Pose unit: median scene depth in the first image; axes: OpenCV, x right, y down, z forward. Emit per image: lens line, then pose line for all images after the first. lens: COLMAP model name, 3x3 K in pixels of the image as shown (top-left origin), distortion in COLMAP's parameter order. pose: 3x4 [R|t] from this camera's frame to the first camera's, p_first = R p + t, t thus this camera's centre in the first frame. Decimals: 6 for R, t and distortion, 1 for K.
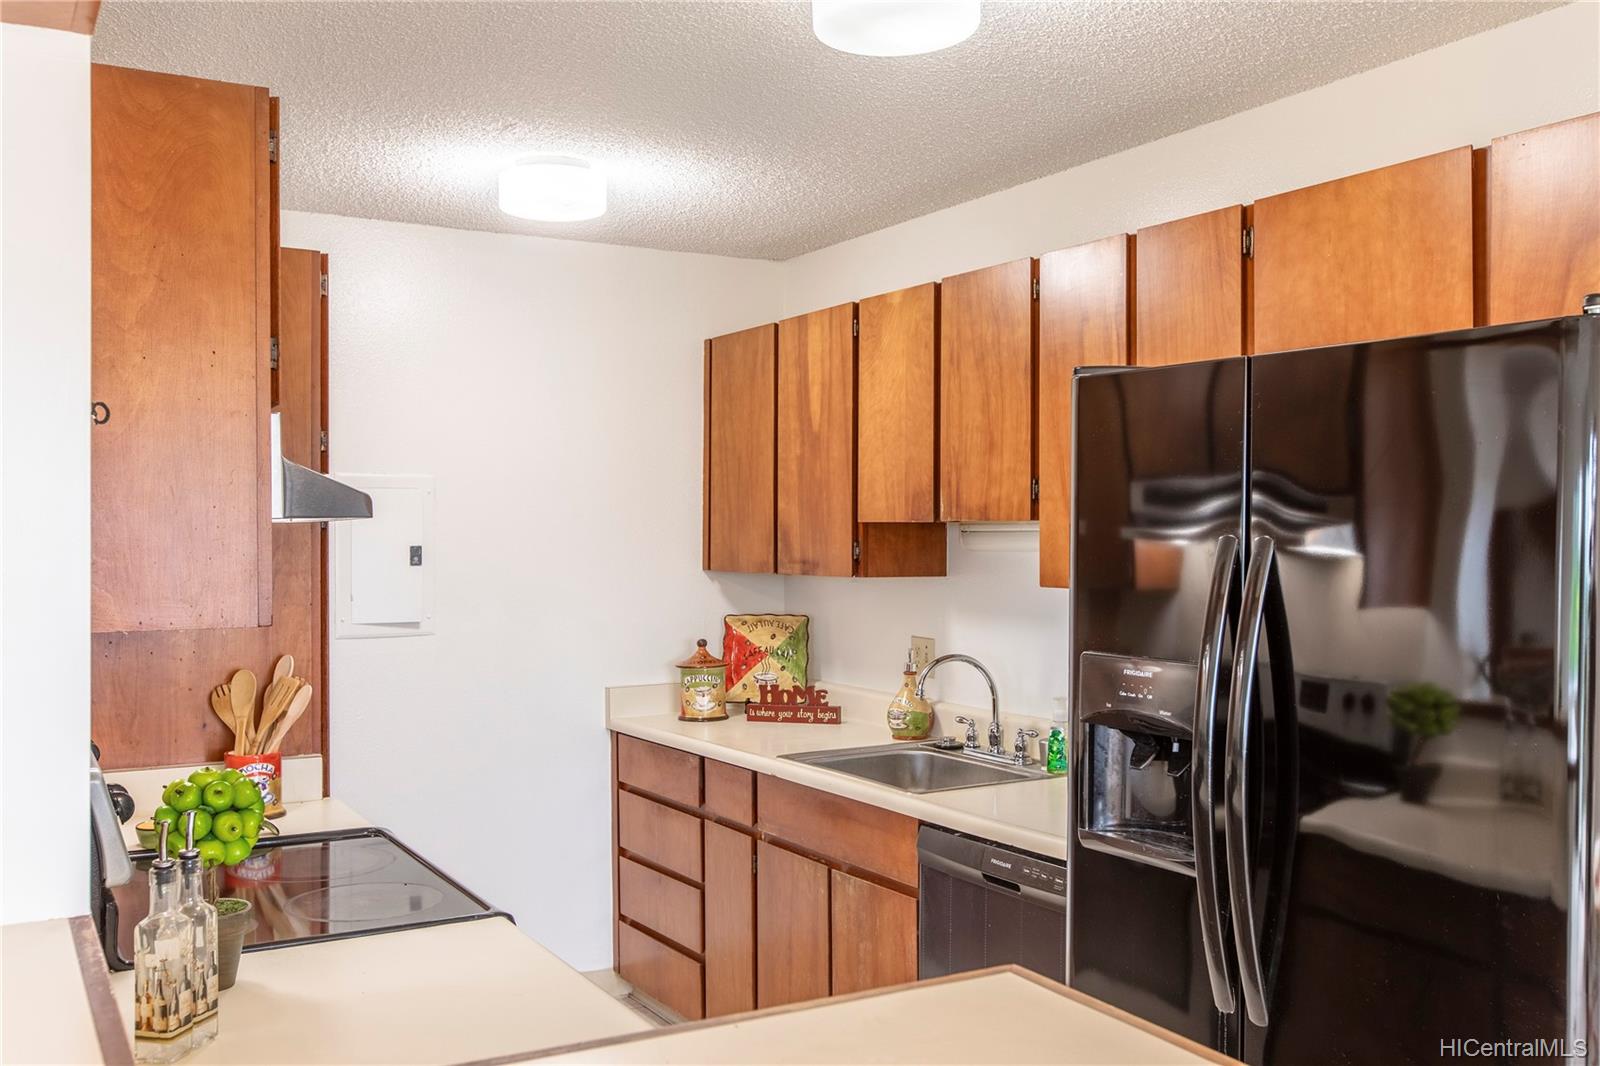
lens RADIAL K [[1450.7, 0, 800.9], [0, 1450.7, 534.1], [0, 0, 1]] dist [0.023722, 0.000000]
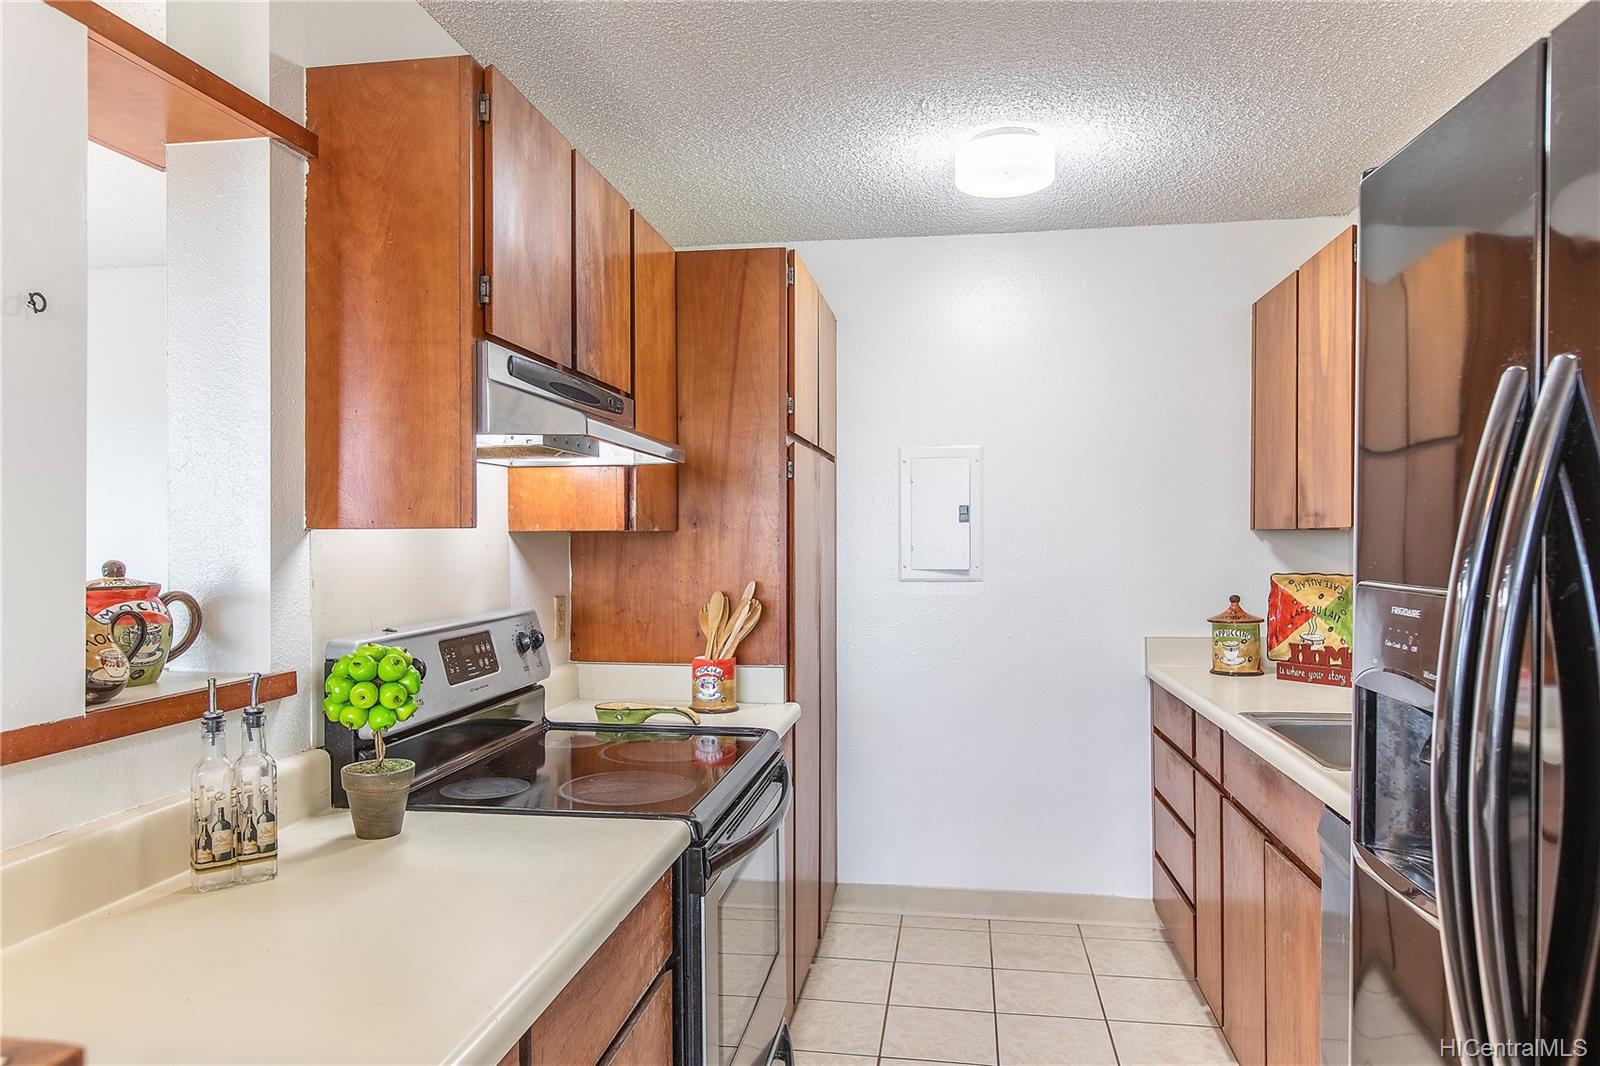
lens RADIAL K [[1042.9, 0, 796.6], [0, 1042.9, 538.3], [0, 0, 1]] dist [0.003354, 0.002776]
pose [[0.776401, 0.001389, -0.630238, 0.159336], [-0.000400, 0.999998, 0.001711, 0.032101], [0.630240, -0.001076, 0.776400, 0.243701]]
